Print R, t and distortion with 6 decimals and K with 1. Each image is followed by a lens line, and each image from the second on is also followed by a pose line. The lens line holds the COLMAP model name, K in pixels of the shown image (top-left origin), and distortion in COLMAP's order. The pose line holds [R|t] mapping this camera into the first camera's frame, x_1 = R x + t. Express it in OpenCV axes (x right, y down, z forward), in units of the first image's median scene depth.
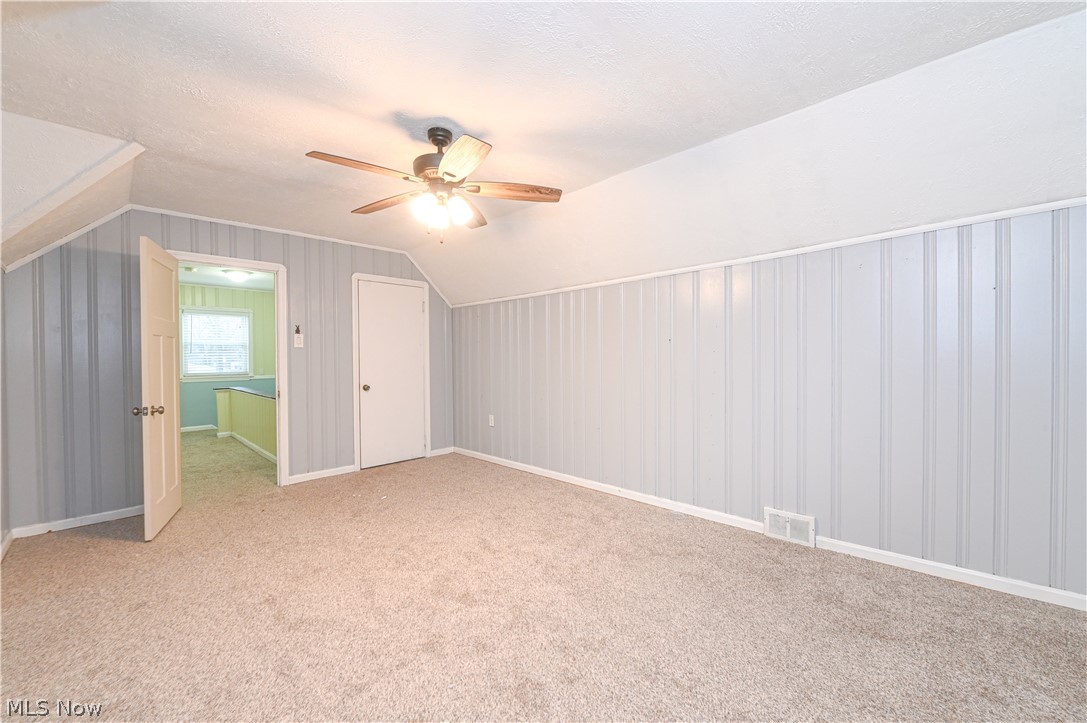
lens RADIAL K [[429.4, 0, 541.0], [0, 429.4, 361.2], [0, 0, 1]] dist [-0.007531, -0.000340]
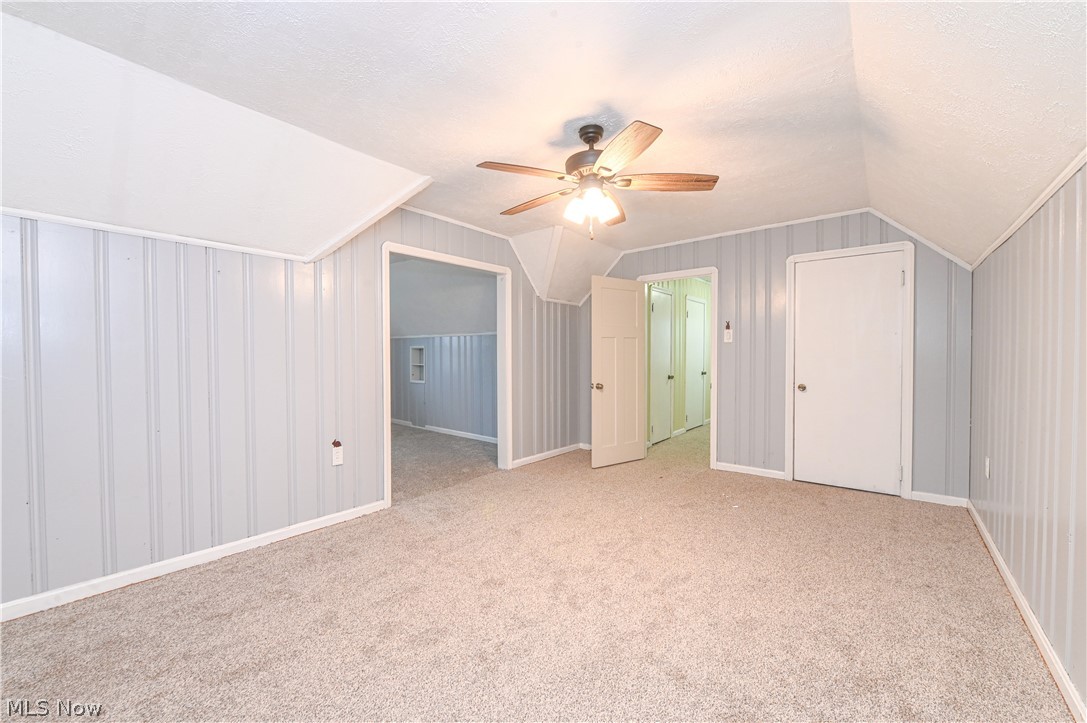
lens RADIAL K [[429.4, 0, 540.3], [0, 429.4, 362.5], [0, 0, 1]] dist [-0.007531, -0.000340]
pose [[0.095503, 0.024446, -0.995129, 0.435055], [-0.005309, 0.999697, 0.024049, -0.005951], [0.995415, 0.002987, 0.095603, 0.445852]]
